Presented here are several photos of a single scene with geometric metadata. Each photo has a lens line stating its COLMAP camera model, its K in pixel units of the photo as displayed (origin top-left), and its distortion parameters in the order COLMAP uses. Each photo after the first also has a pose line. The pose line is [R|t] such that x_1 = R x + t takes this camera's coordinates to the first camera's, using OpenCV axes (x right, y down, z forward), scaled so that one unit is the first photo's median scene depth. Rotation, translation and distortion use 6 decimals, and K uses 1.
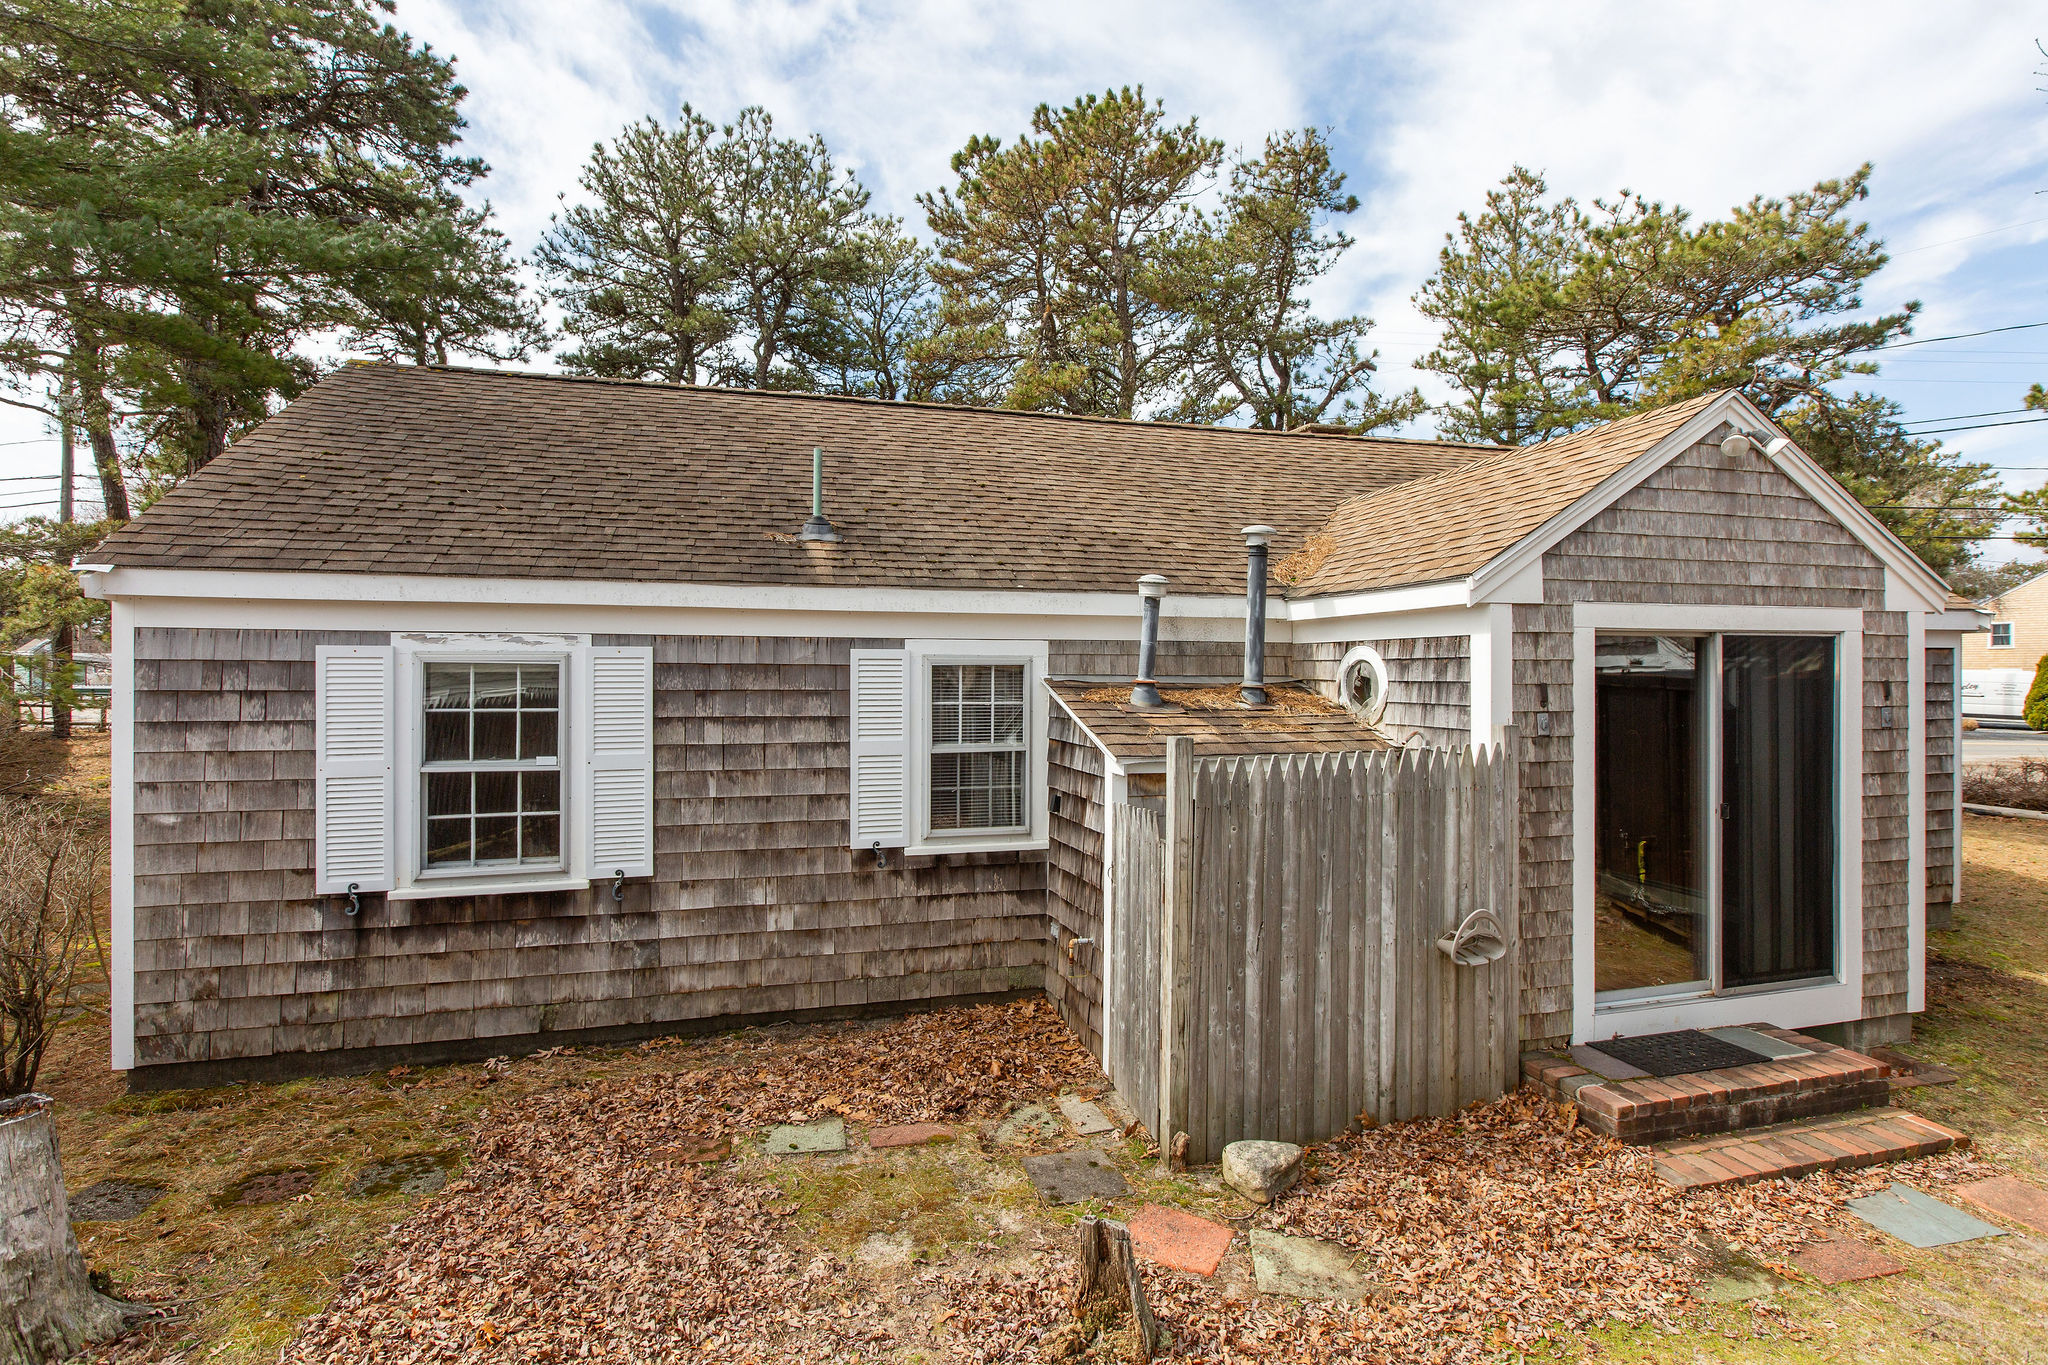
lens RADIAL K [[967.9, 0, 1018.7], [0, 967.9, 709.0], [0, 0, 1]] dist [-0.000406, -0.000204]
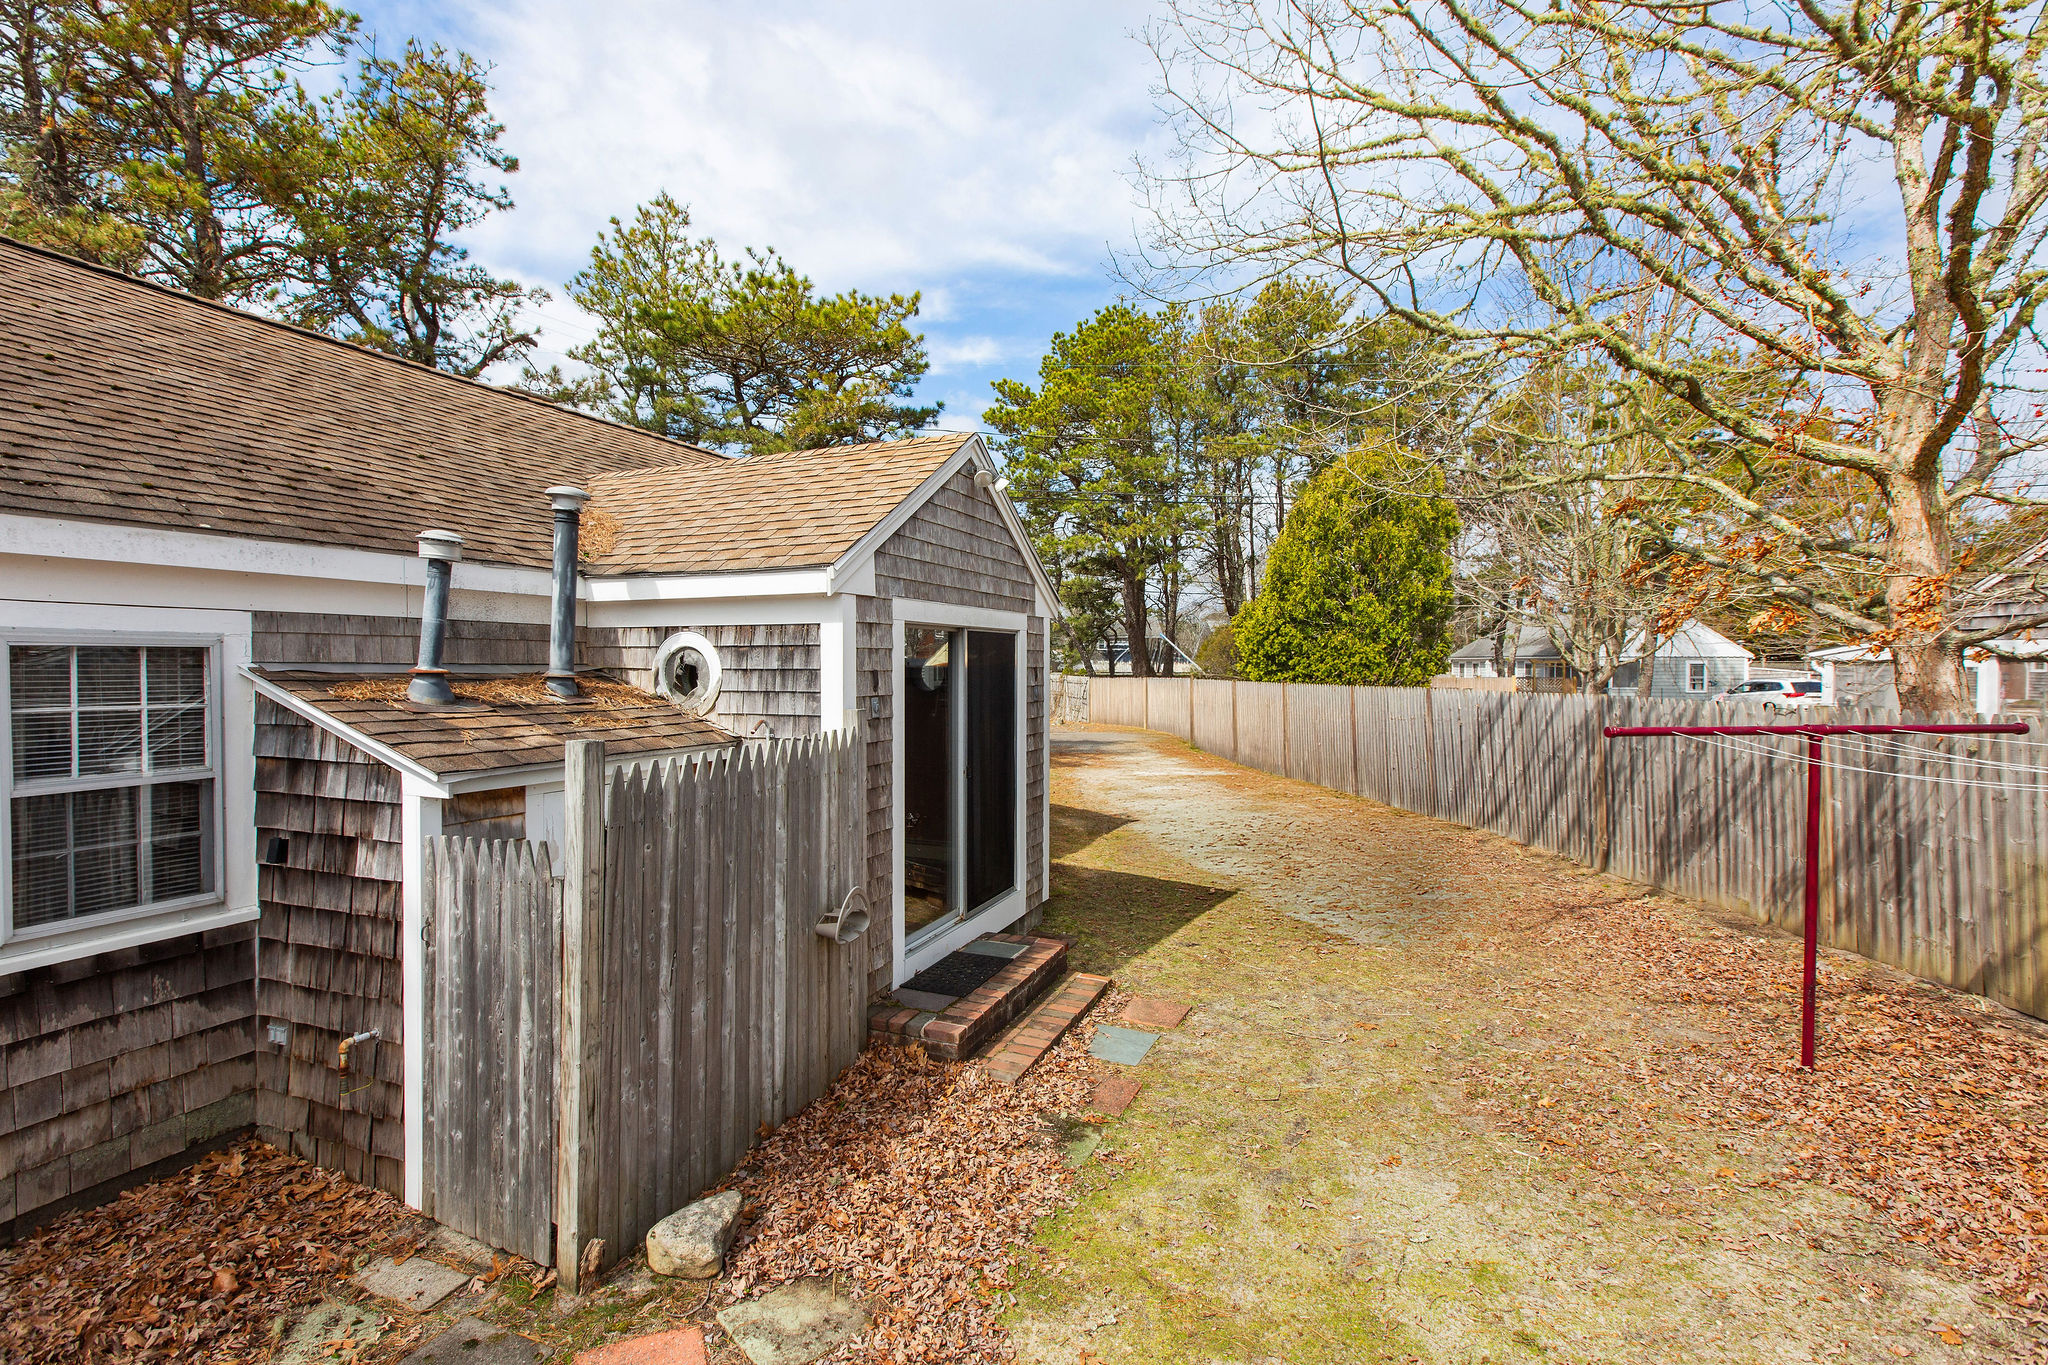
lens RADIAL K [[910.6, 0, 1021.6], [0, 910.6, 704.0], [0, 0, 1]] dist [-0.001454, -0.000514]
pose [[0.628328, -0.034643, 0.777177, -0.132343], [0.029126, 0.999355, 0.020999, -0.004322], [-0.777403, 0.009442, 0.628932, 0.193821]]
